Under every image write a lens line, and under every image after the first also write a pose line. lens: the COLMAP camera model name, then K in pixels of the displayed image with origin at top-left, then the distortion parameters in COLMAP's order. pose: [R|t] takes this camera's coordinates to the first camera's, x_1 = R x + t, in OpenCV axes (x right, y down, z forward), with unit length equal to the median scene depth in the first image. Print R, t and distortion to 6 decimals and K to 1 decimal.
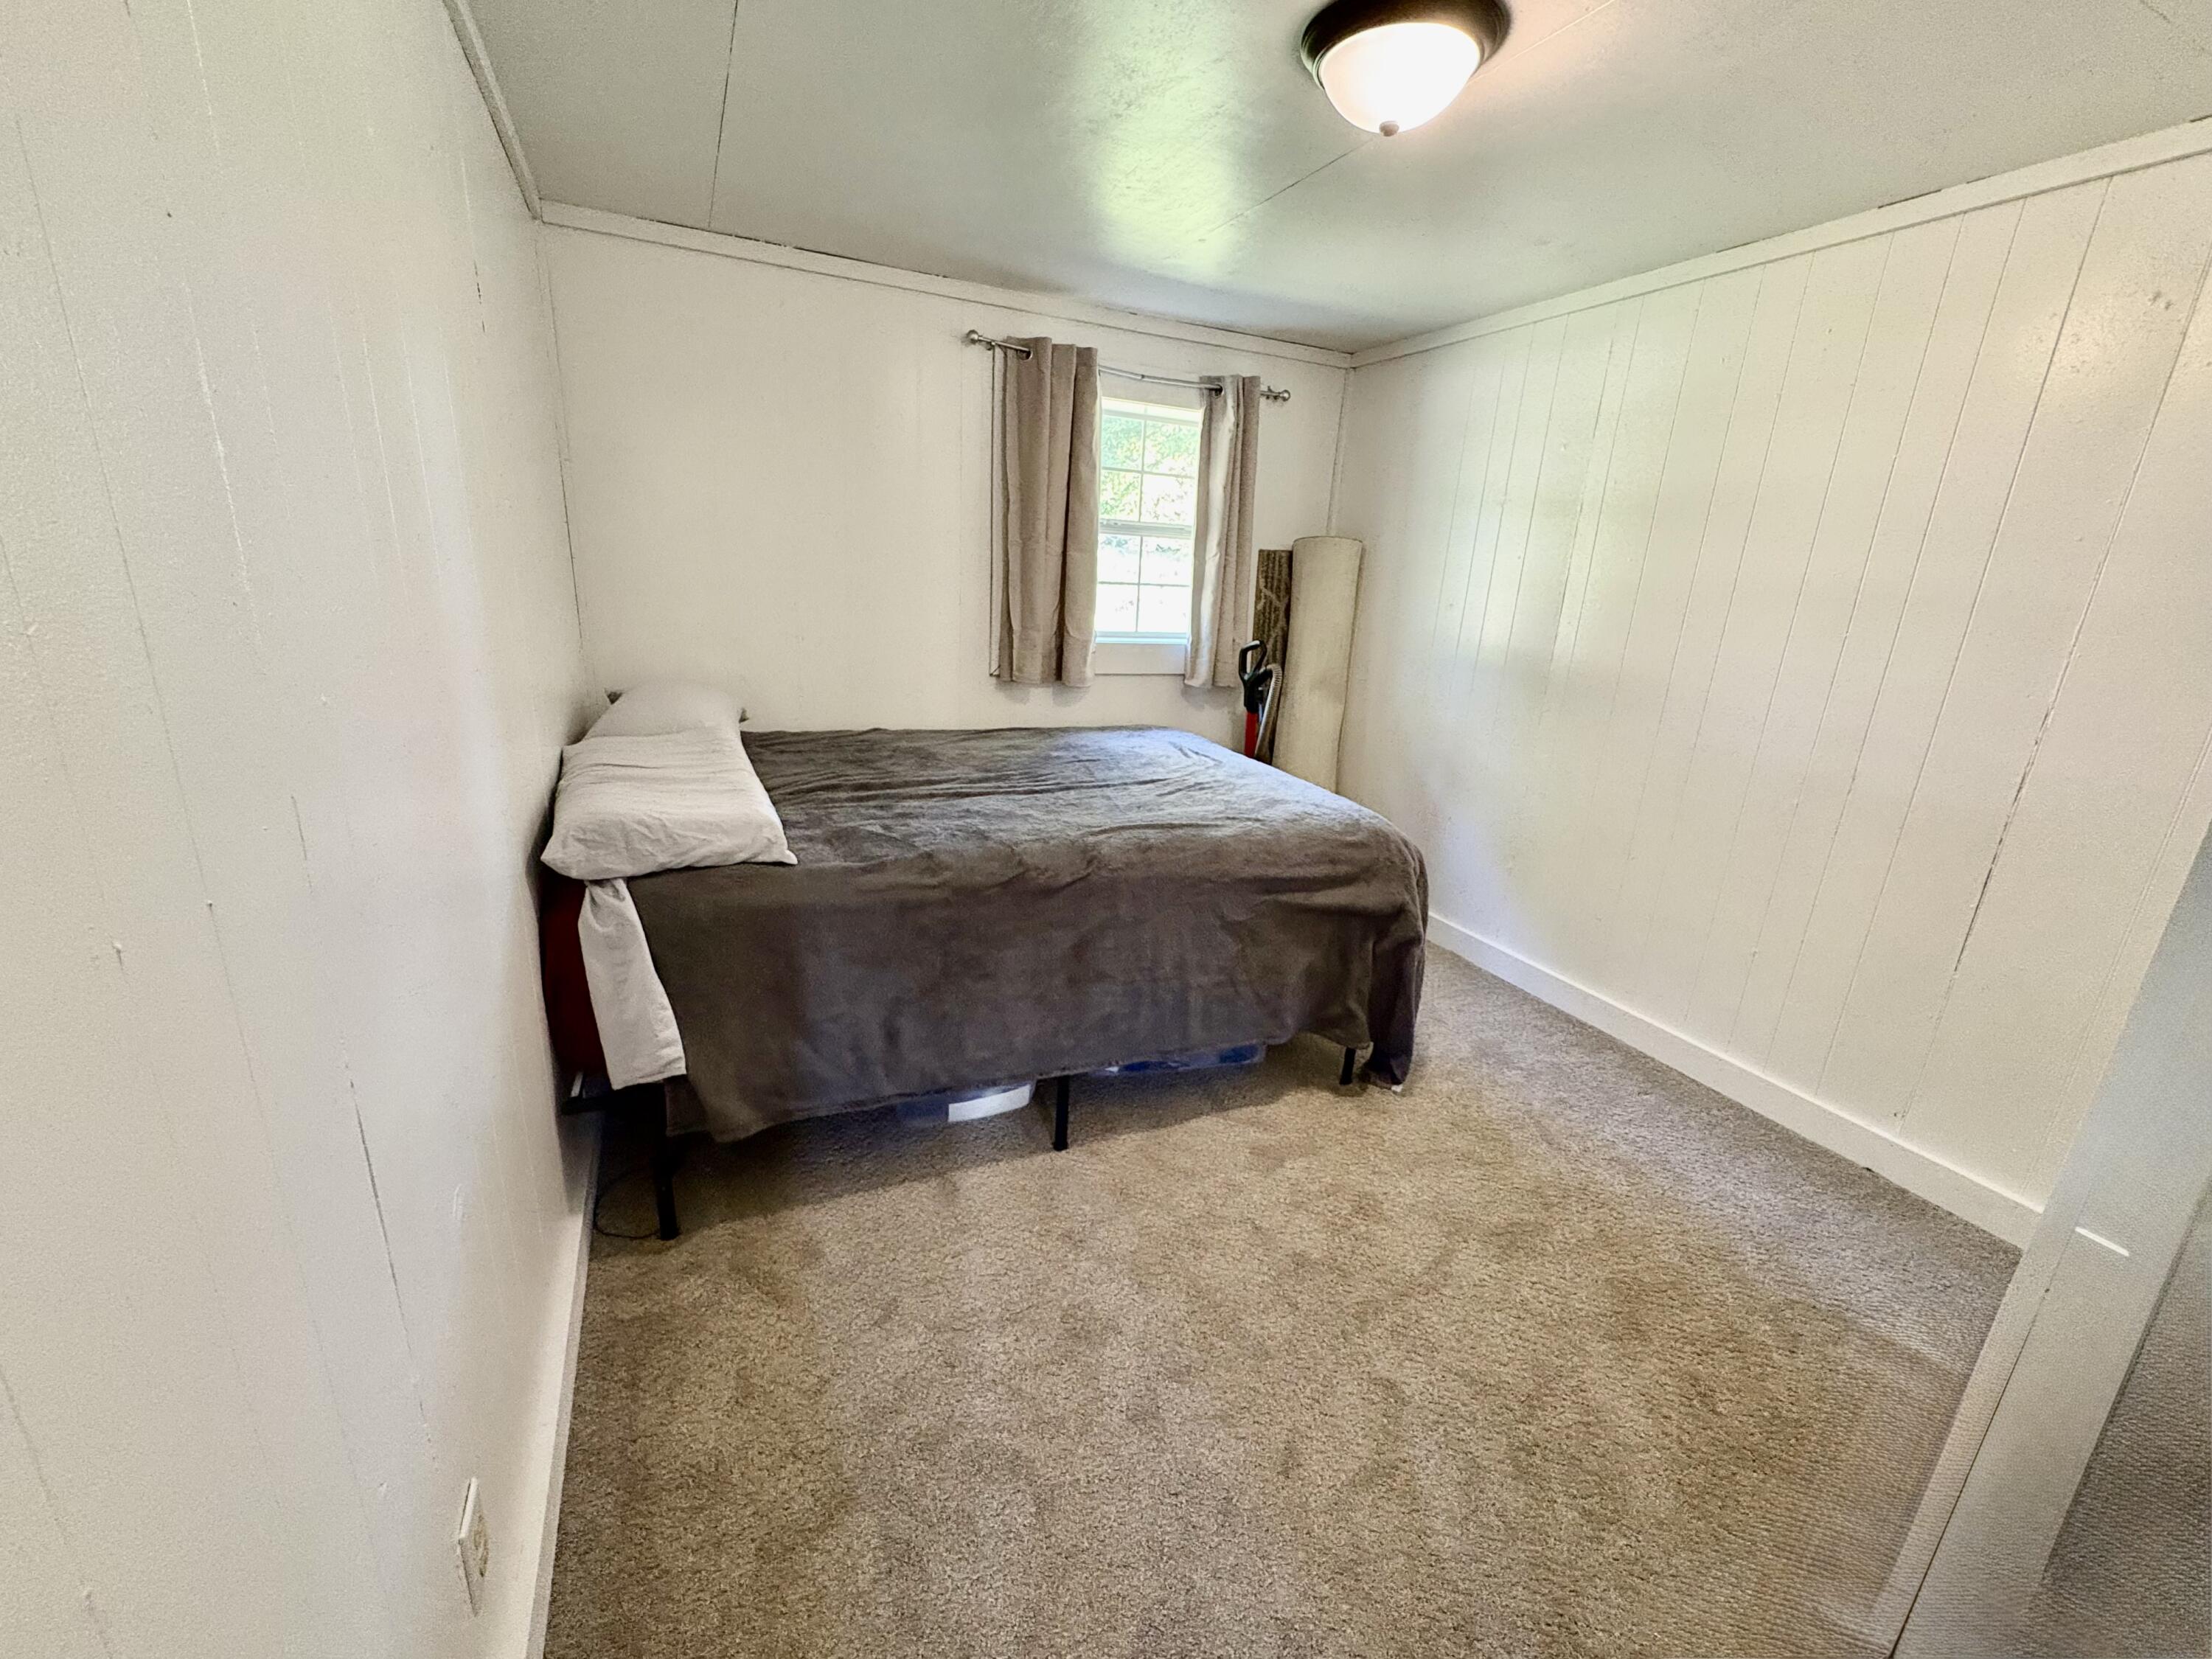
lens RADIAL K [[880.6, 0, 1104.8], [0, 880.6, 842.2], [0, 0, 1]] dist [-0.002744, 0.000811]
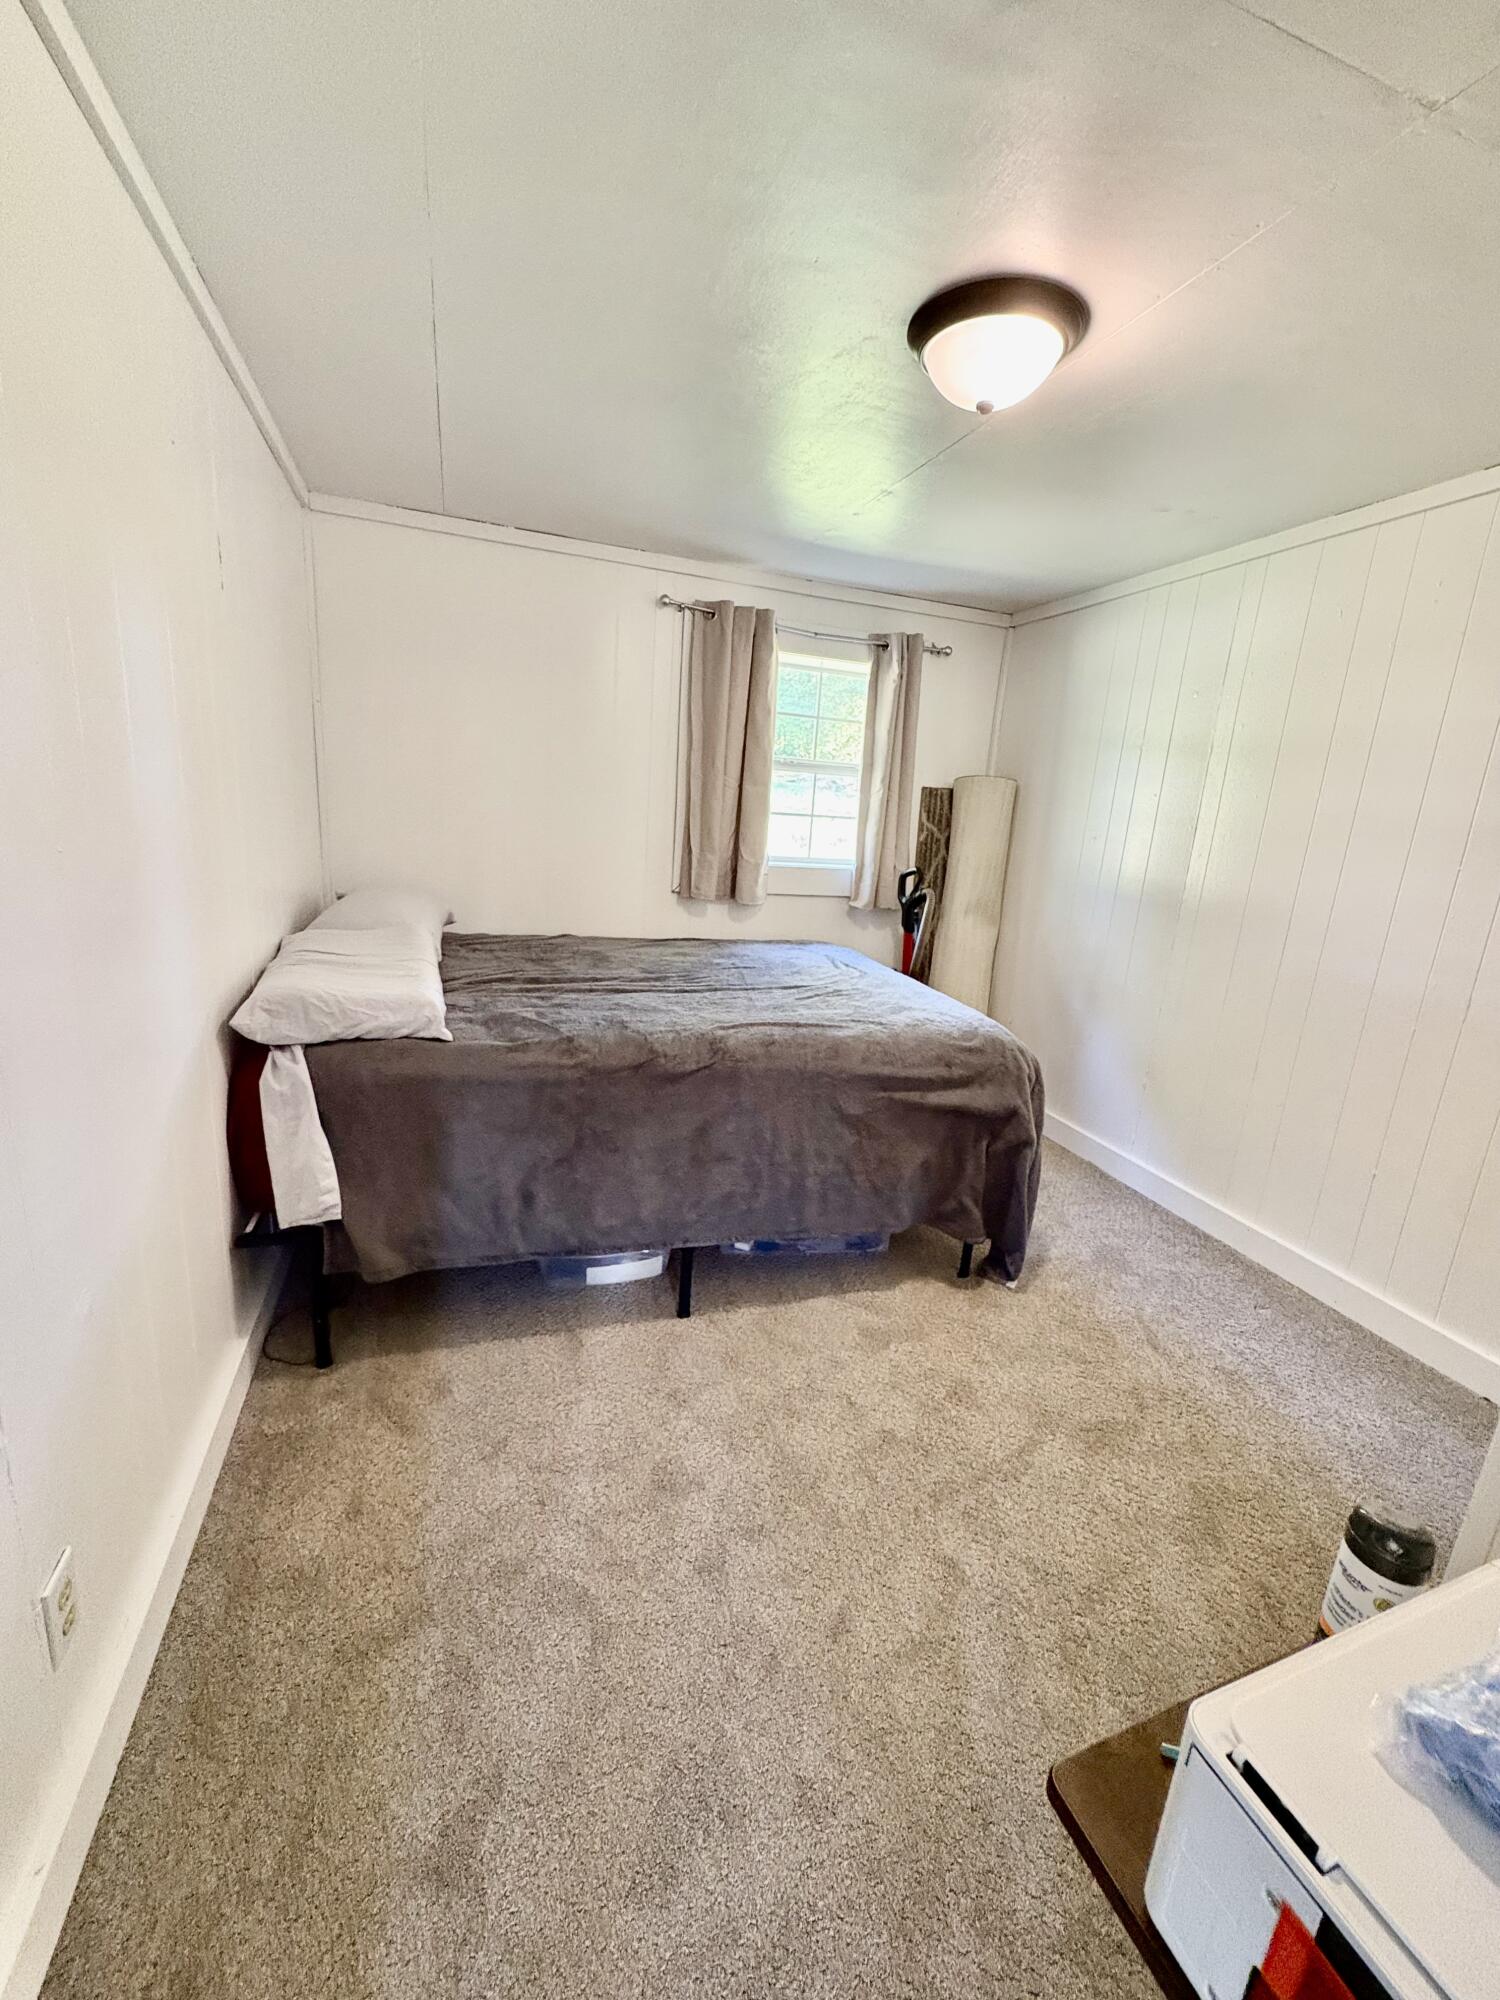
lens RADIAL K [[796.2, 0, 745.6], [0, 796.2, 1007.3], [0, 0, 1]] dist [-0.002744, 0.000811]
pose [[0.994850, 0.039544, -0.093321, 0.113880], [-0.045000, 0.997354, -0.057101, 0.021499], [0.090816, 0.061007, 0.993997, 0.004642]]
